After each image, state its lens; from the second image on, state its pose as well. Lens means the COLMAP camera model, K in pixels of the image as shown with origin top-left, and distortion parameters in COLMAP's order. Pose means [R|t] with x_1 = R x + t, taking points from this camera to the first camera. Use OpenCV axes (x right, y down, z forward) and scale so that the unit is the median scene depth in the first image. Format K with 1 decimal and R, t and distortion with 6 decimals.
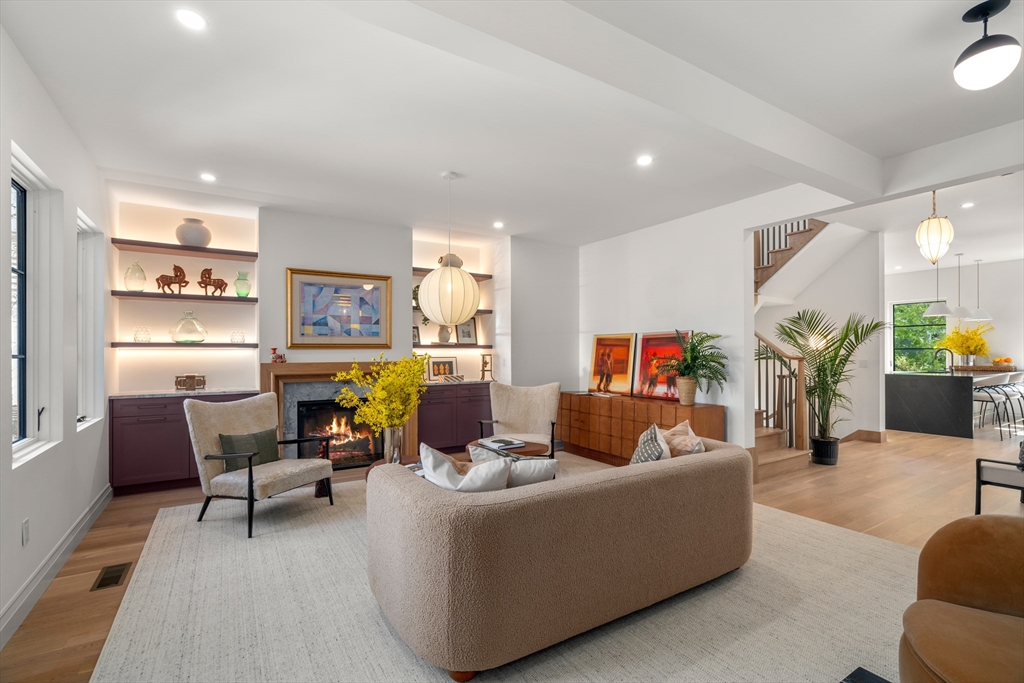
lens RADIAL K [[466.8, 0, 512.0], [0, 466.8, 341.5], [0, 0, 1]] dist [-0.000591, -0.000009]
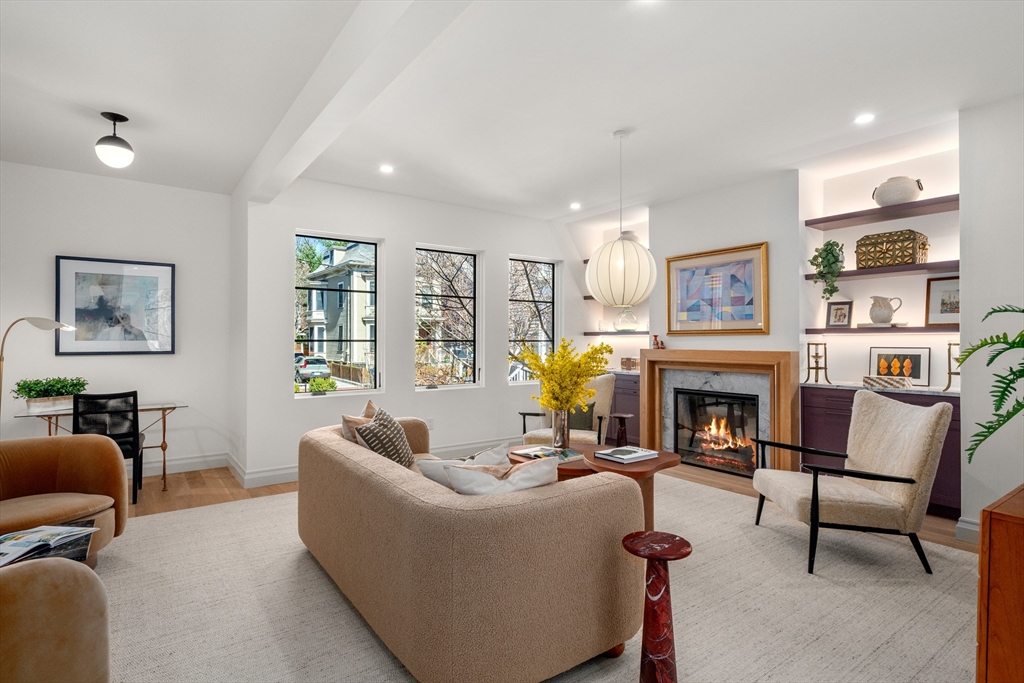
lens RADIAL K [[527.6, 0, 512.0], [0, 527.6, 341.5], [0, 0, 1]] dist [-0.000640, -0.000178]
pose [[0.061303, 0.006842, -0.998096, 0.630737], [0.022951, 0.999702, 0.008262, 0.010334], [0.997855, -0.023413, 0.061128, 0.556149]]
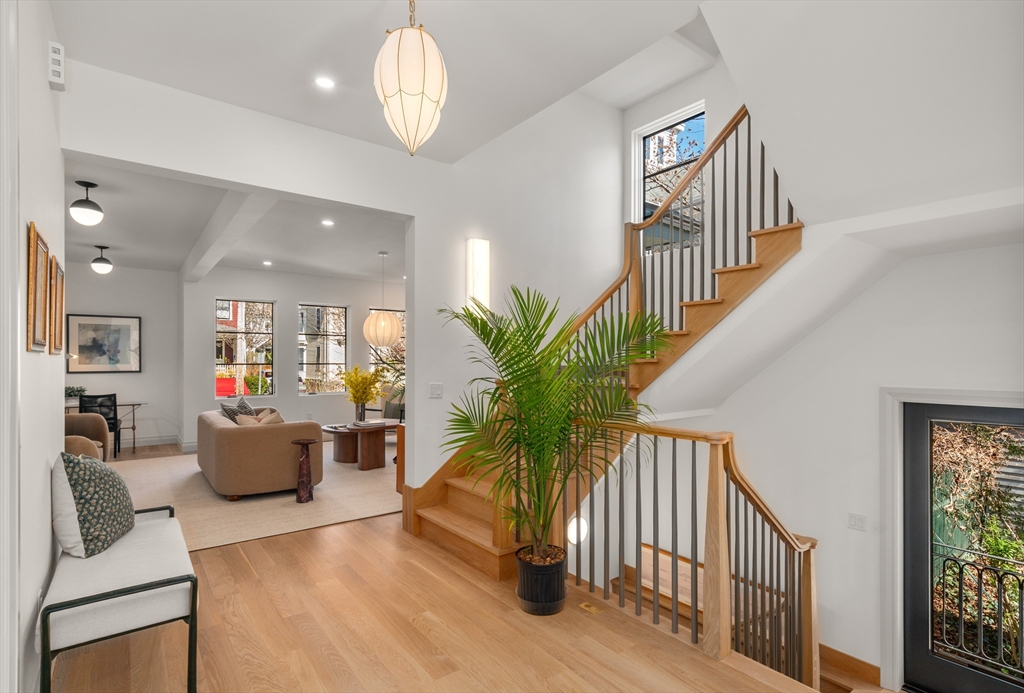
lens RADIAL K [[502.3, 0, 512.7], [0, 502.3, 365.6], [0, 0, 1]] dist [0.000286, -0.000006]
pose [[0.097423, 0.009917, -0.995194, 1.010719], [0.025624, 0.999594, 0.012469, 0.013848], [0.994913, -0.026716, 0.097129, 0.810889]]
